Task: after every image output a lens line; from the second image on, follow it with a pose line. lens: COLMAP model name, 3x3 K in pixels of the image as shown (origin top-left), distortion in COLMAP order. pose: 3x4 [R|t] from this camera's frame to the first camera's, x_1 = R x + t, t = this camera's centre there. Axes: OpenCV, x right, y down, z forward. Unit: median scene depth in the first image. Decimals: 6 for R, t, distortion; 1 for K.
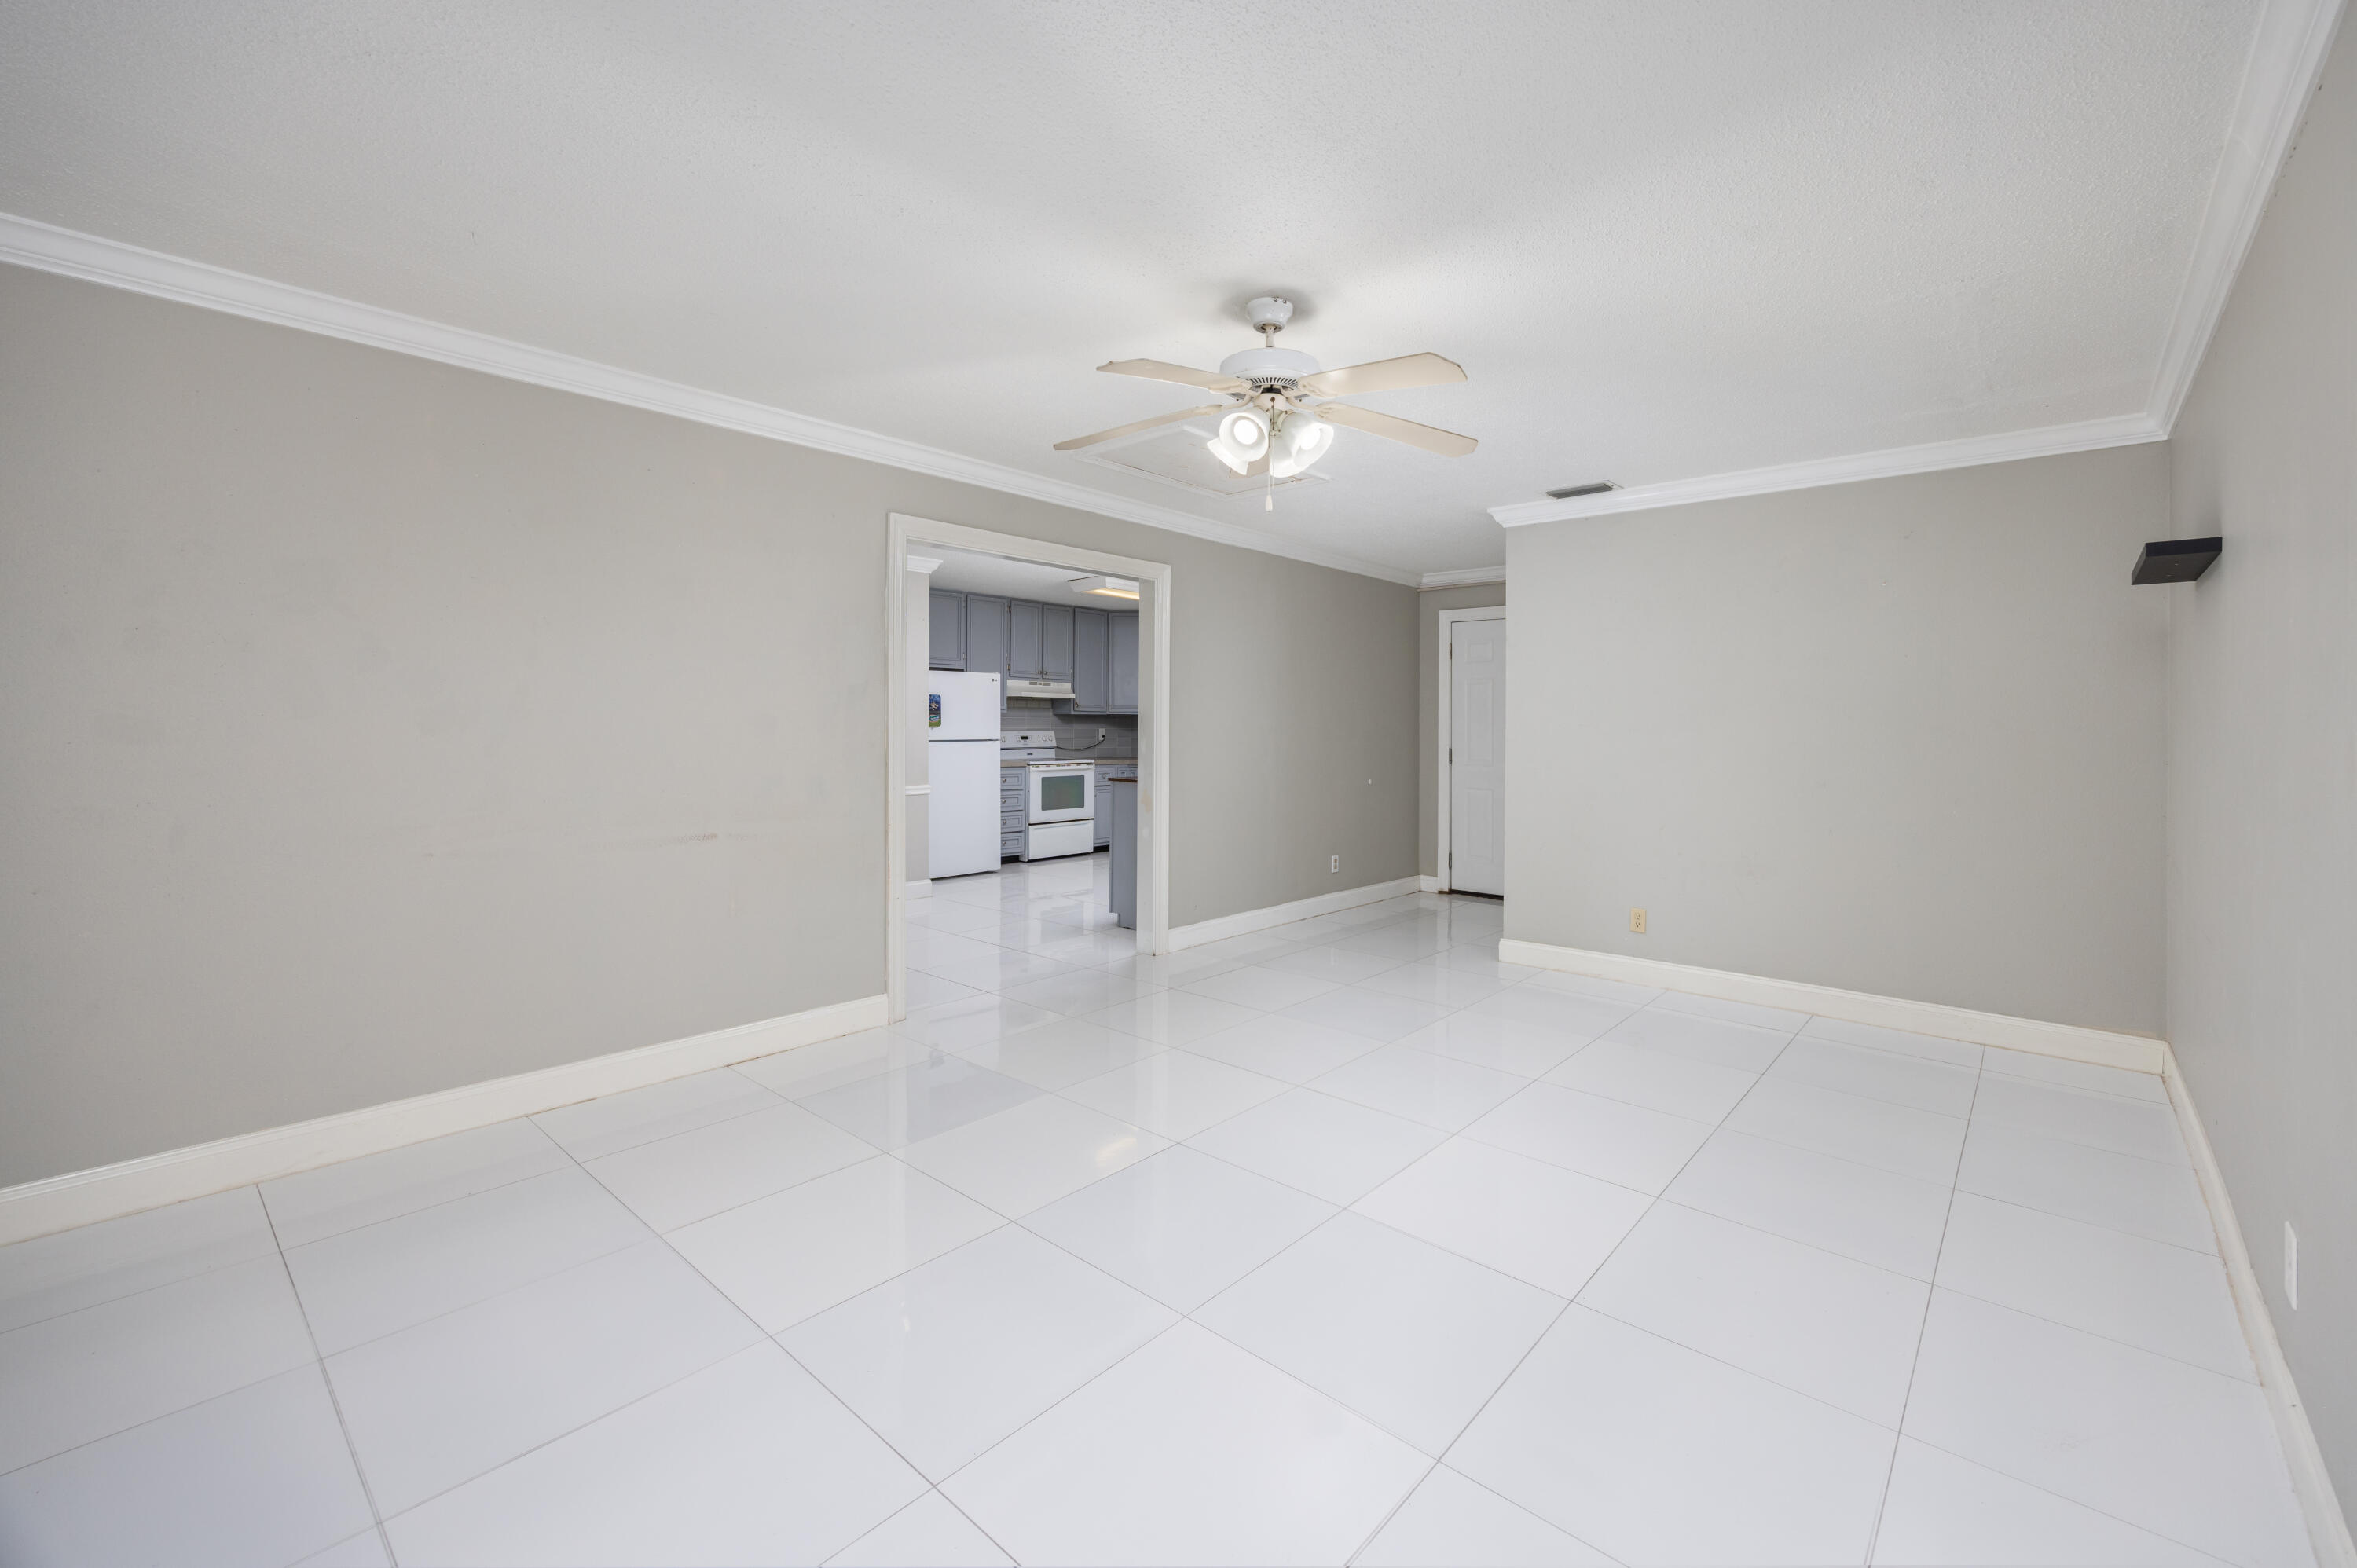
lens RADIAL K [[968.1, 0, 1244.5], [0, 968.1, 746.2], [0, 0, 1]] dist [-0.003585, -0.000388]
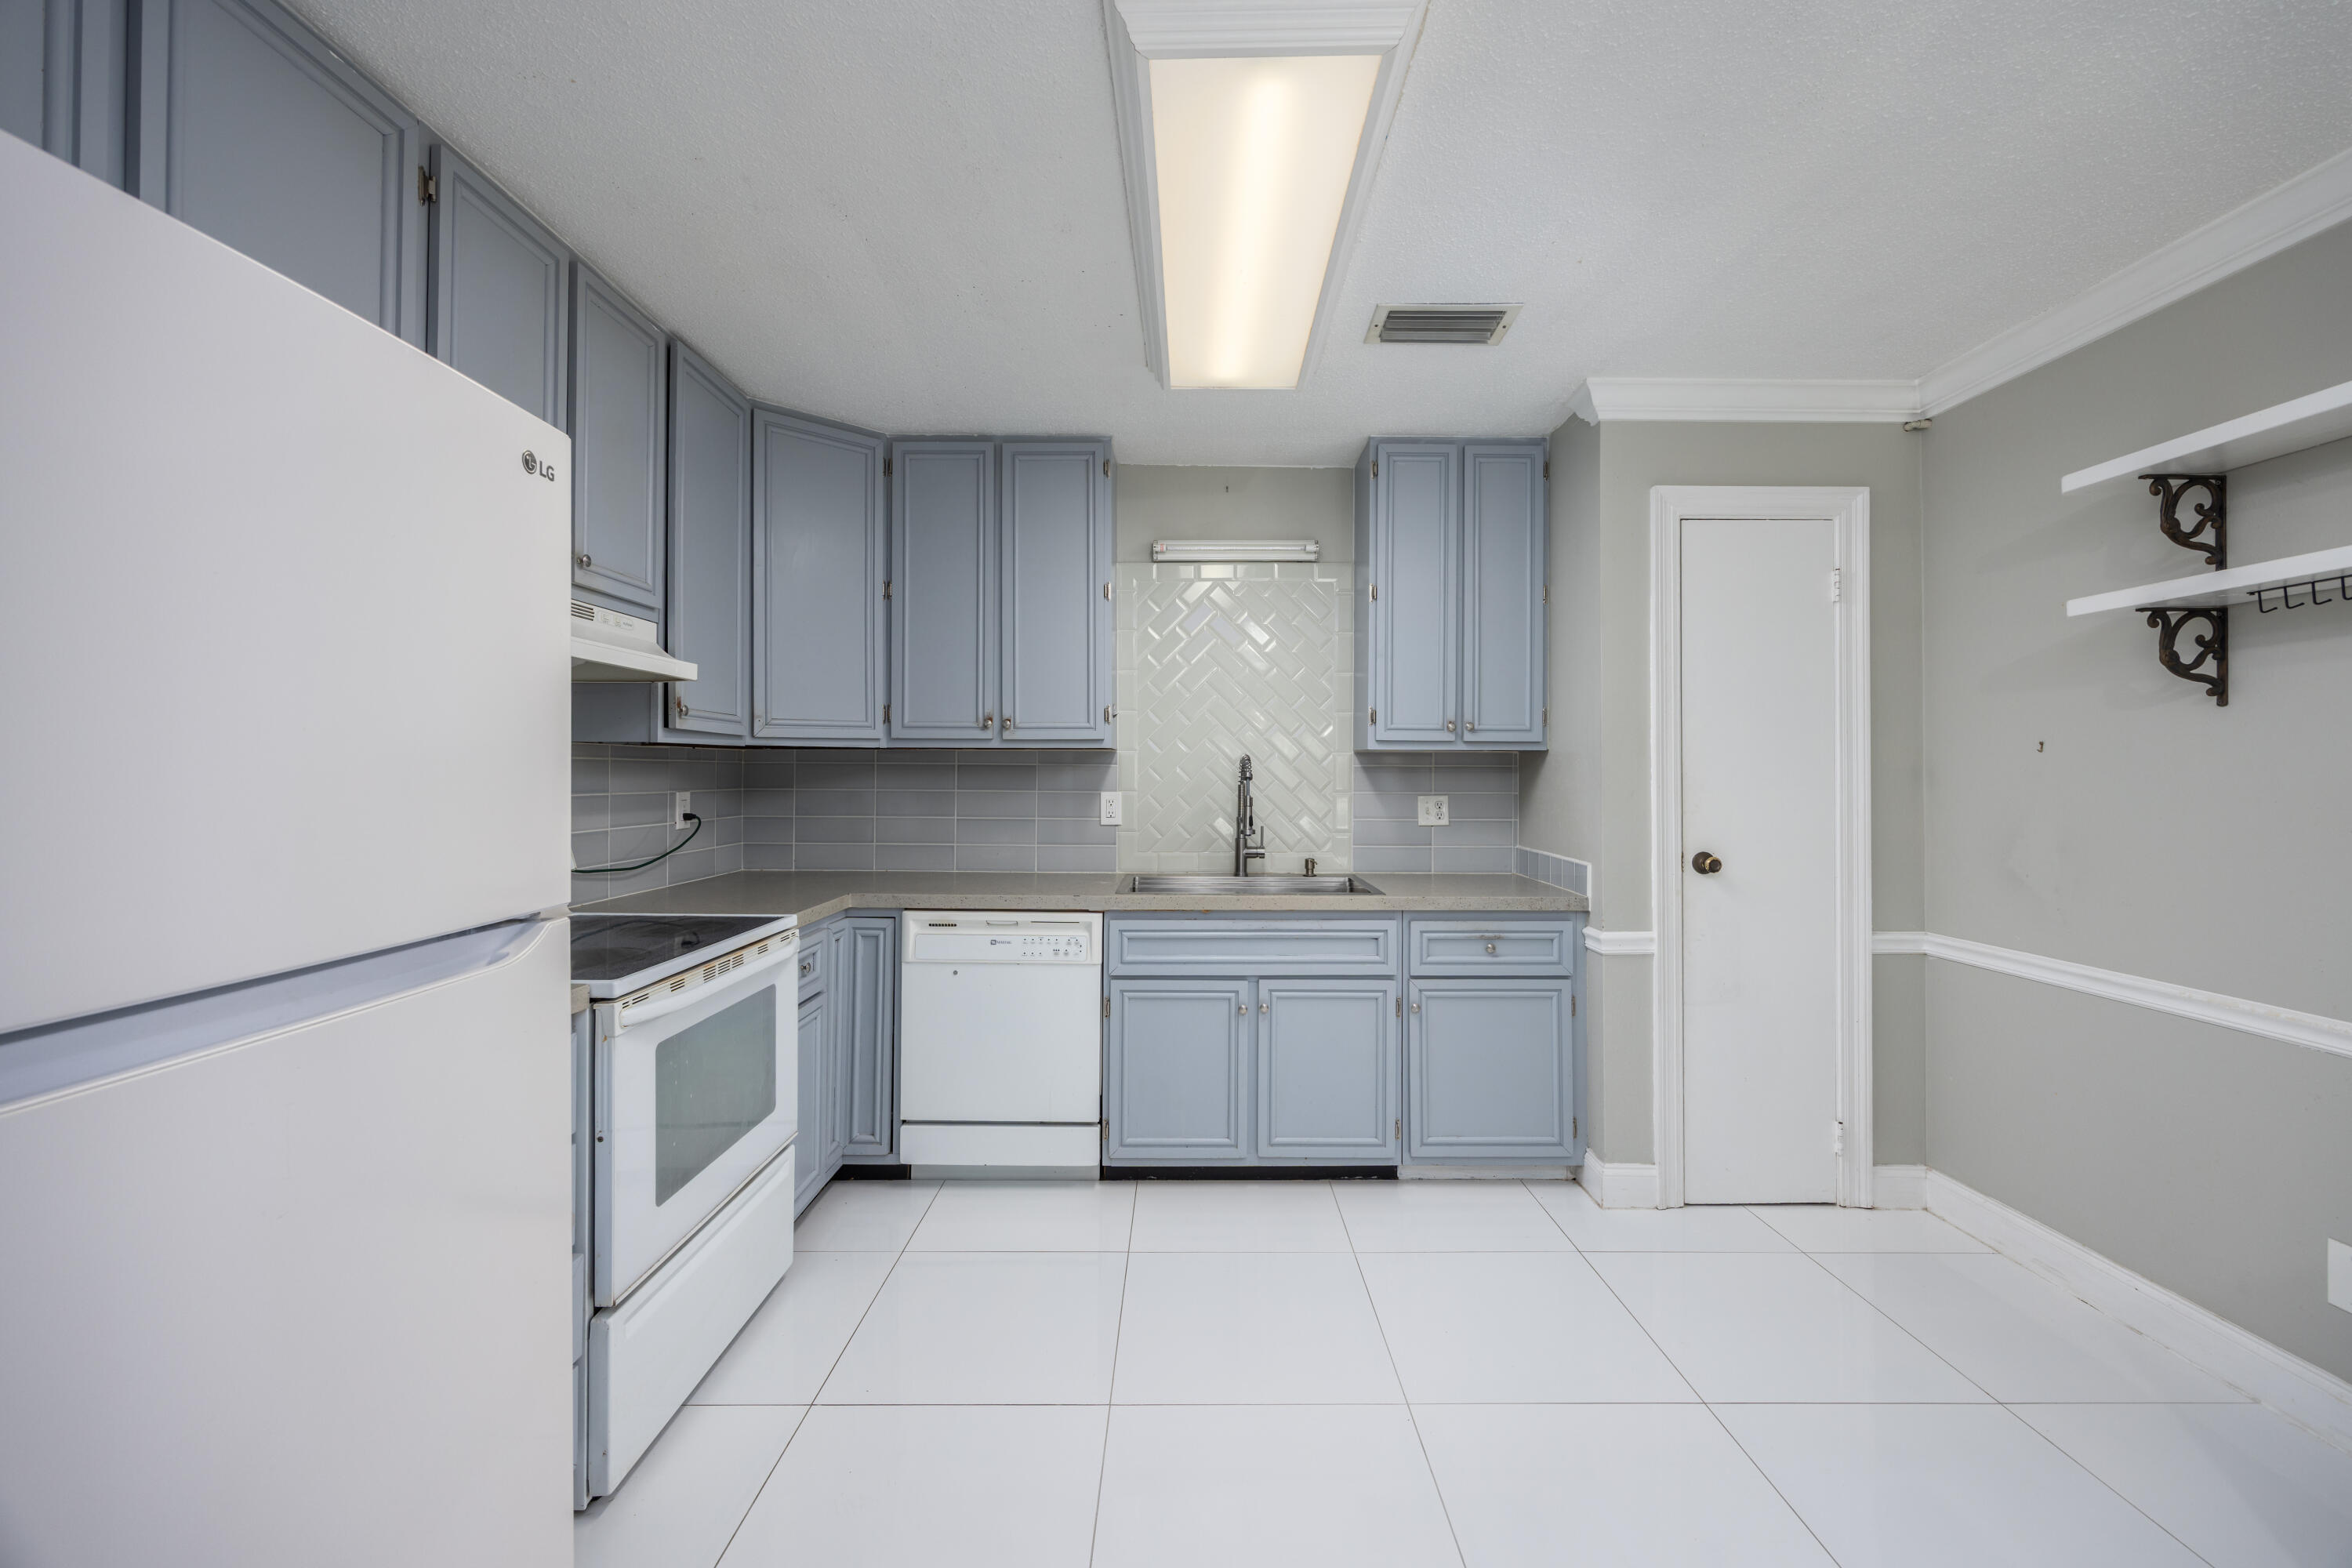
lens RADIAL K [[924.1, 0, 1190.4], [0, 924.1, 763.6], [0, 0, 1]] dist [-0.002791, 0.000069]
pose [[0.765108, -0.003038, 0.643895, -0.238107], [0.019118, 0.999655, -0.018001, -0.020865], [-0.643618, 0.026083, 0.764902, 0.744976]]
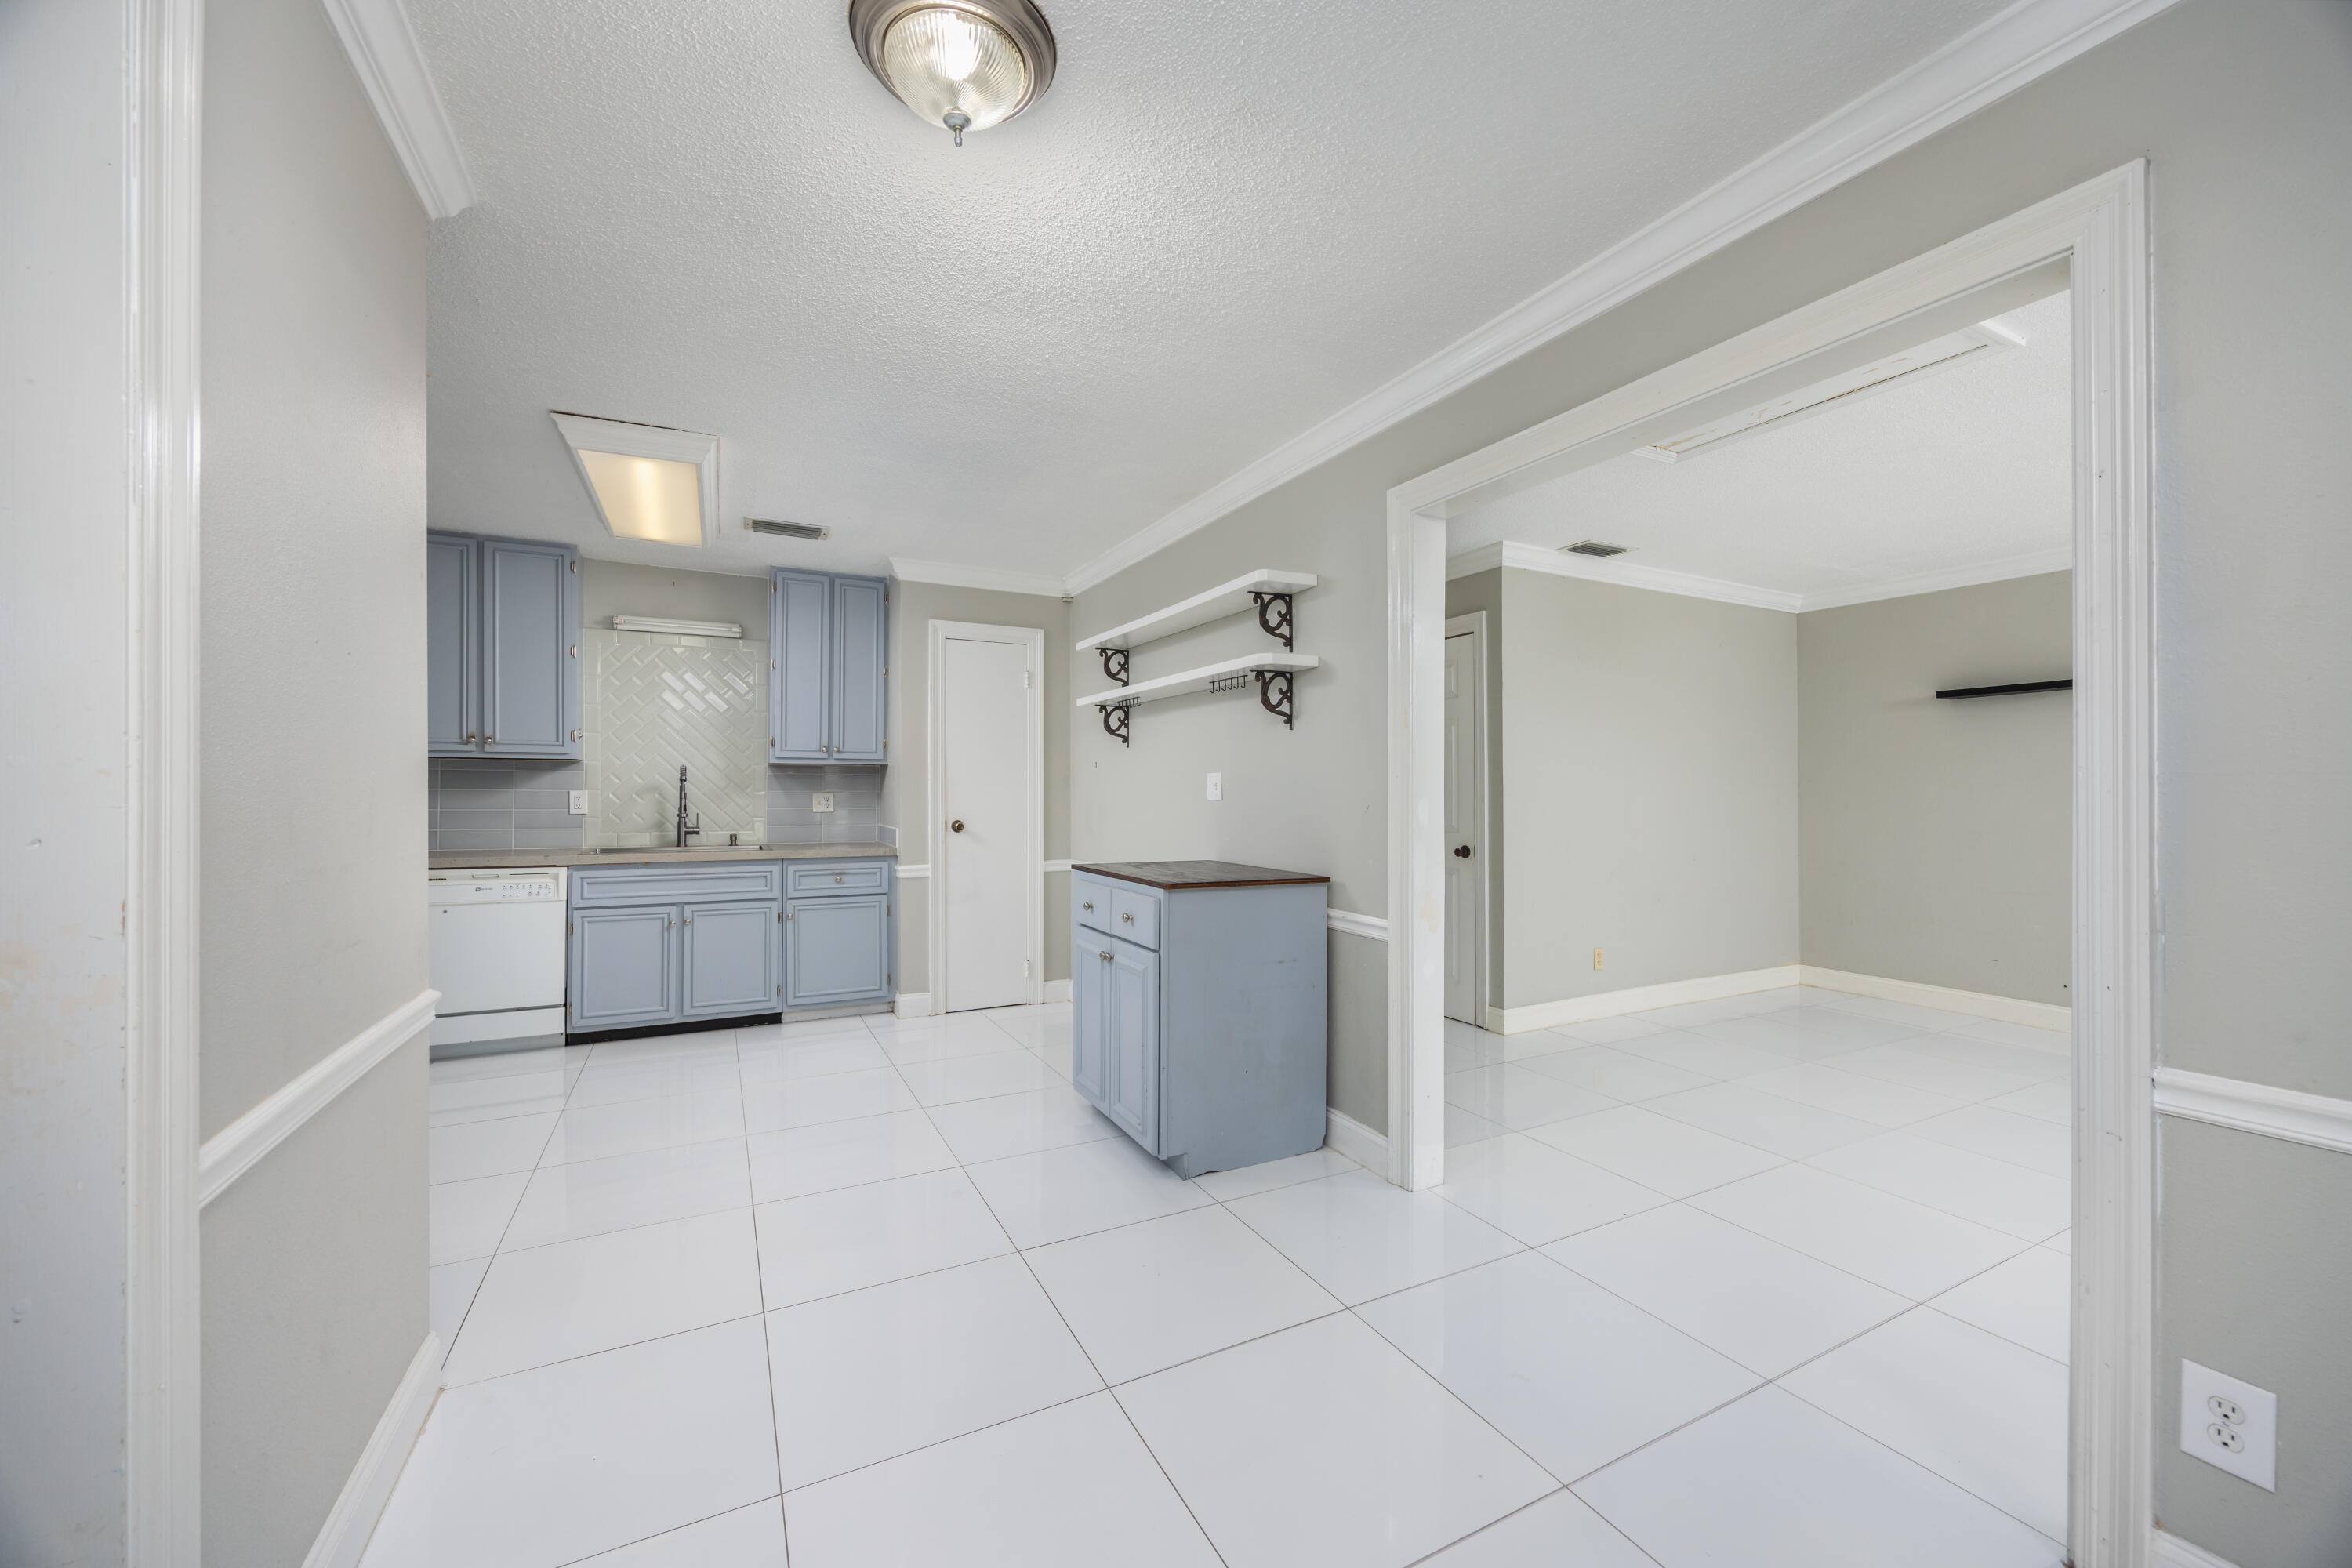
lens RADIAL K [[899.0, 0, 1174.5], [0, 899.0, 789.4], [0, 0, 1]] dist [0.000388, 0.000120]
pose [[0.391801, -0.005842, 0.920032, -0.361196], [0.021355, 0.999768, -0.002746, -0.008625], [-0.919802, 0.020723, 0.391834, 0.537369]]
